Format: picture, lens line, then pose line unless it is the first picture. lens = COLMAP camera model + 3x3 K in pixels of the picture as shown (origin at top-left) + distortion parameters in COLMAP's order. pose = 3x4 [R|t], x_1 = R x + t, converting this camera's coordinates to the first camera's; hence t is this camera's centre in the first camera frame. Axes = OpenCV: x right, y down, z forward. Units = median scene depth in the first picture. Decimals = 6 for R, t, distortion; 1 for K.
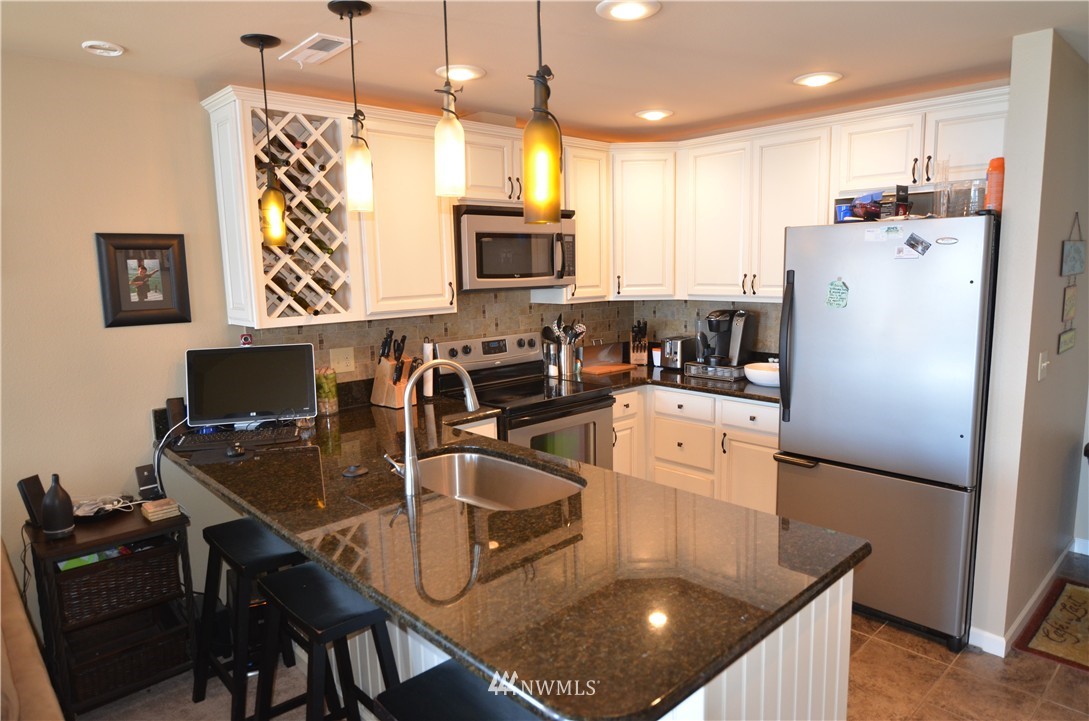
lens RADIAL K [[685.4, 0, 549.6], [0, 685.4, 358.9], [0, 0, 1]] dist [0.000012, -0.017926]
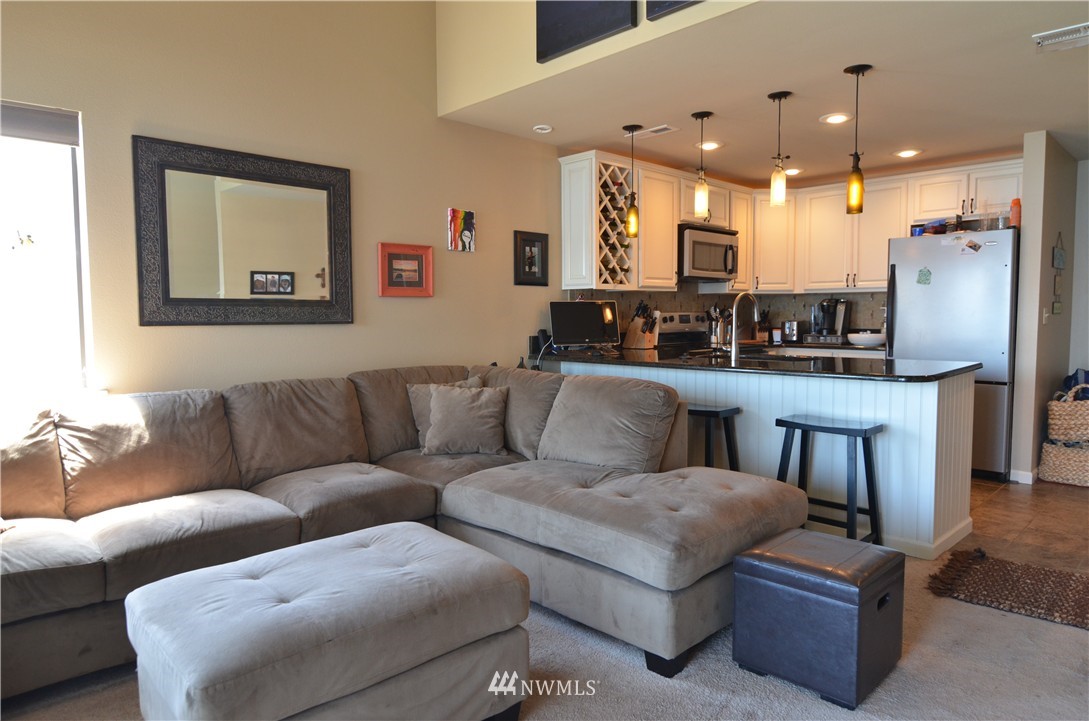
lens RADIAL K [[687.0, 0, 544.5], [0, 687.0, 360.5], [0, 0, 1]] dist [0.001212, -0.022542]
pose [[0.999617, 0.012422, 0.024730, -0.526097], [-0.010606, 0.997330, -0.072249, 0.230221], [-0.025561, 0.071959, 0.997080, -0.614787]]
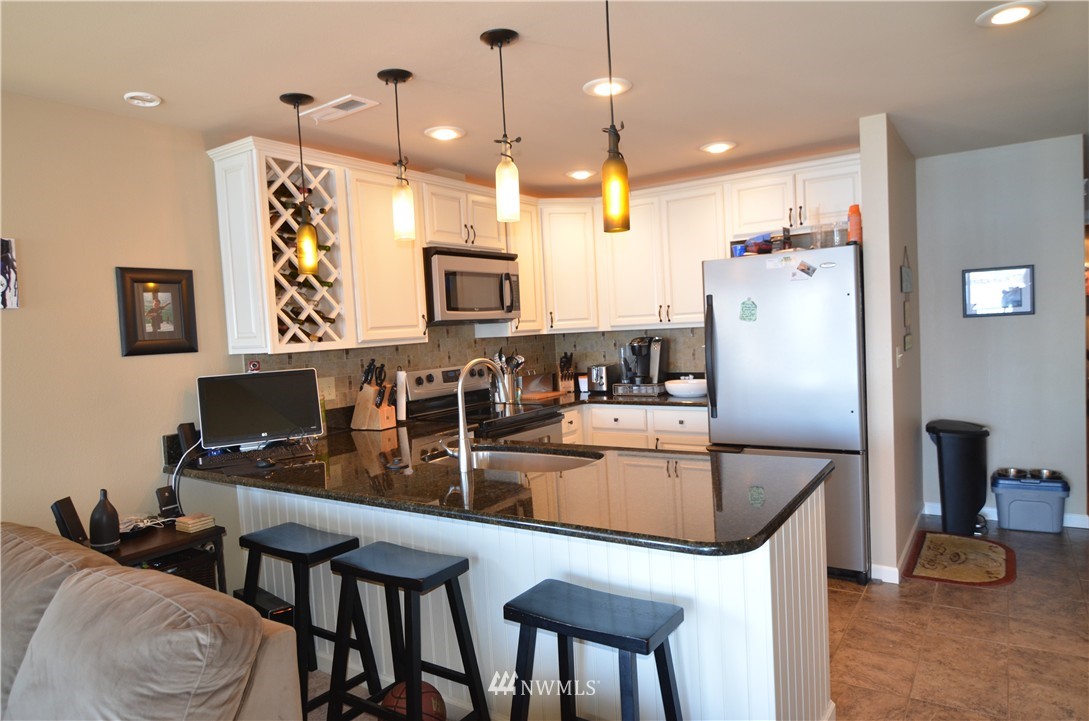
lens RADIAL K [[685.4, 0, 549.6], [0, 685.4, 358.9], [0, 0, 1]] dist [0.000012, -0.017926]
pose [[0.974298, -0.041417, 0.221425, -0.210095], [0.062895, 0.993877, -0.090842, 0.080470], [-0.216306, 0.102433, 0.970937, -0.134566]]
